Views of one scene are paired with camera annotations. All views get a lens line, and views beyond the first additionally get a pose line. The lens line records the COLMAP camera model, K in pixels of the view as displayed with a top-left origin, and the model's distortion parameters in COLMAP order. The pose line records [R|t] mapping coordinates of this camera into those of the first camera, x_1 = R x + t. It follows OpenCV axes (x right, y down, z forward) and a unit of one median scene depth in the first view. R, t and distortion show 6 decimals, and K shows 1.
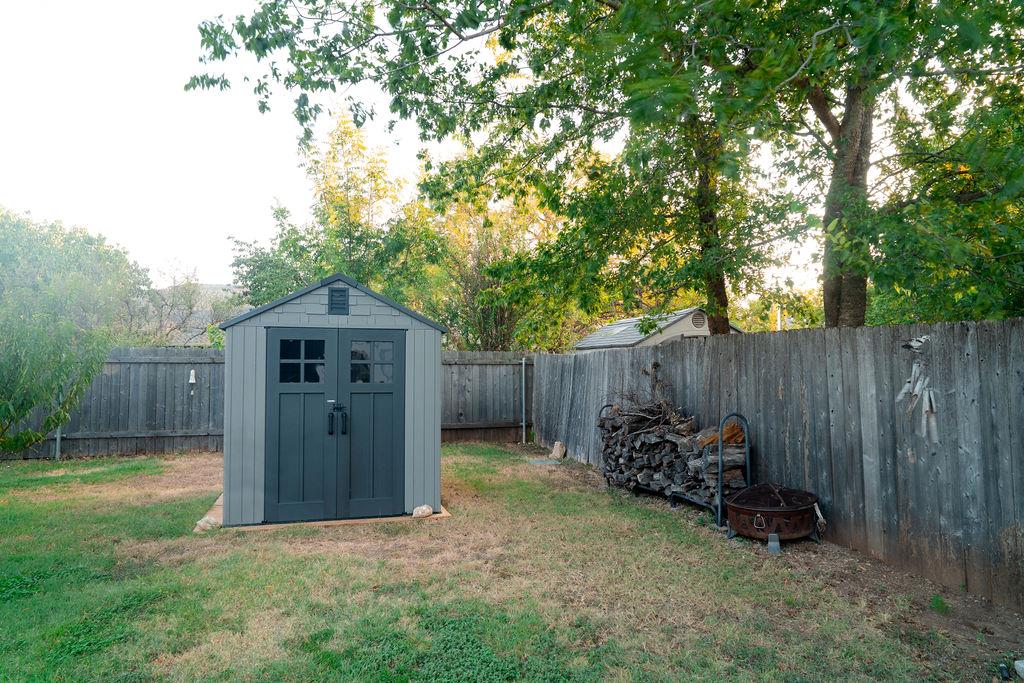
lens RADIAL K [[611.5, 0, 512.7], [0, 611.5, 346.1], [0, 0, 1]] dist [-0.000618, 0.001029]
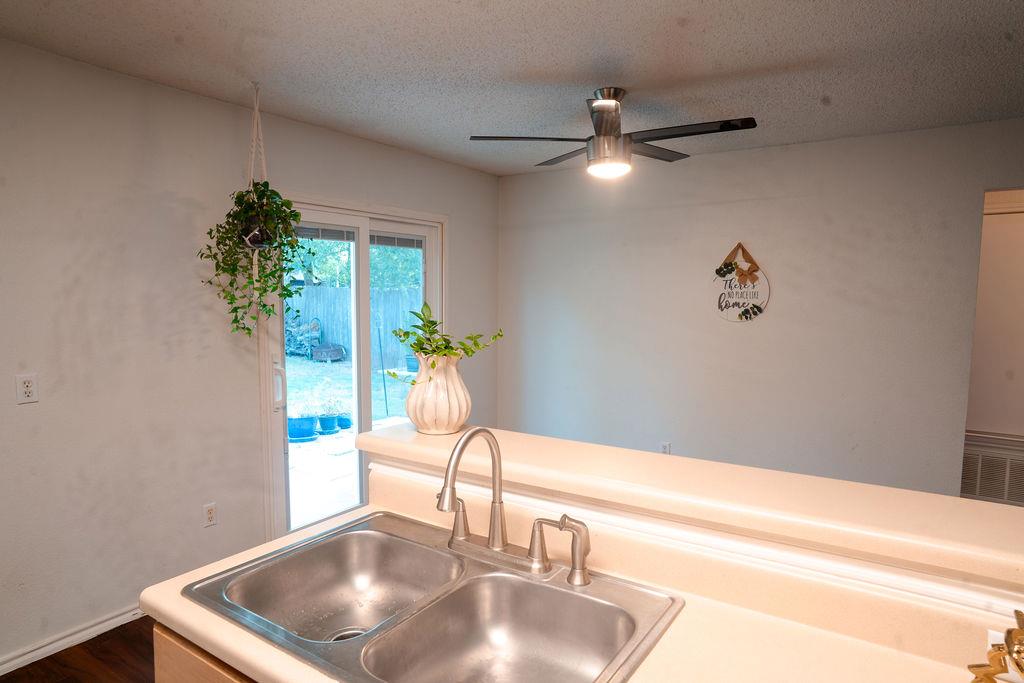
lens RADIAL K [[611.5, 0, 511.1], [0, 611.5, 342.7], [0, 0, 1]] dist [-0.000618, 0.001029]
pose [[0.780923, -0.046974, 0.622858, -0.612635], [-0.045413, 0.990259, 0.131621, -0.166906], [-0.622974, -0.131071, 0.771183, -1.538727]]
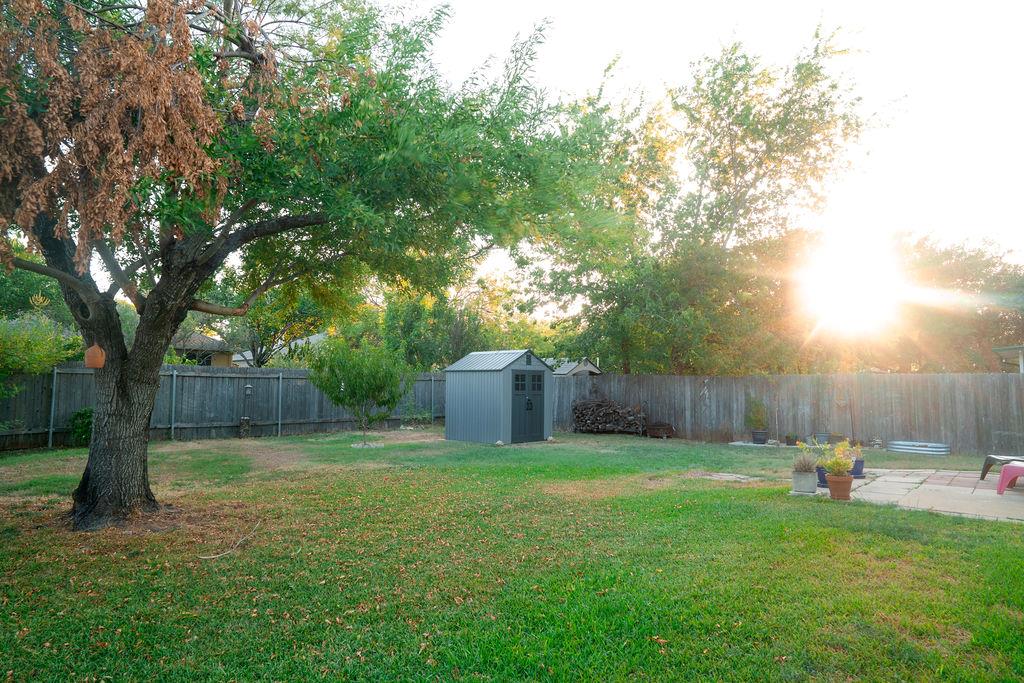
lens RADIAL K [[611.5, 0, 512.1], [0, 611.5, 338.1], [0, 0, 1]] dist [-0.000618, 0.001029]
pose [[0.858766, 0.046025, 0.510297, -1.782681], [-0.031363, 0.998812, -0.037306, -0.069365], [-0.511408, 0.016033, 0.859189, -1.301165]]
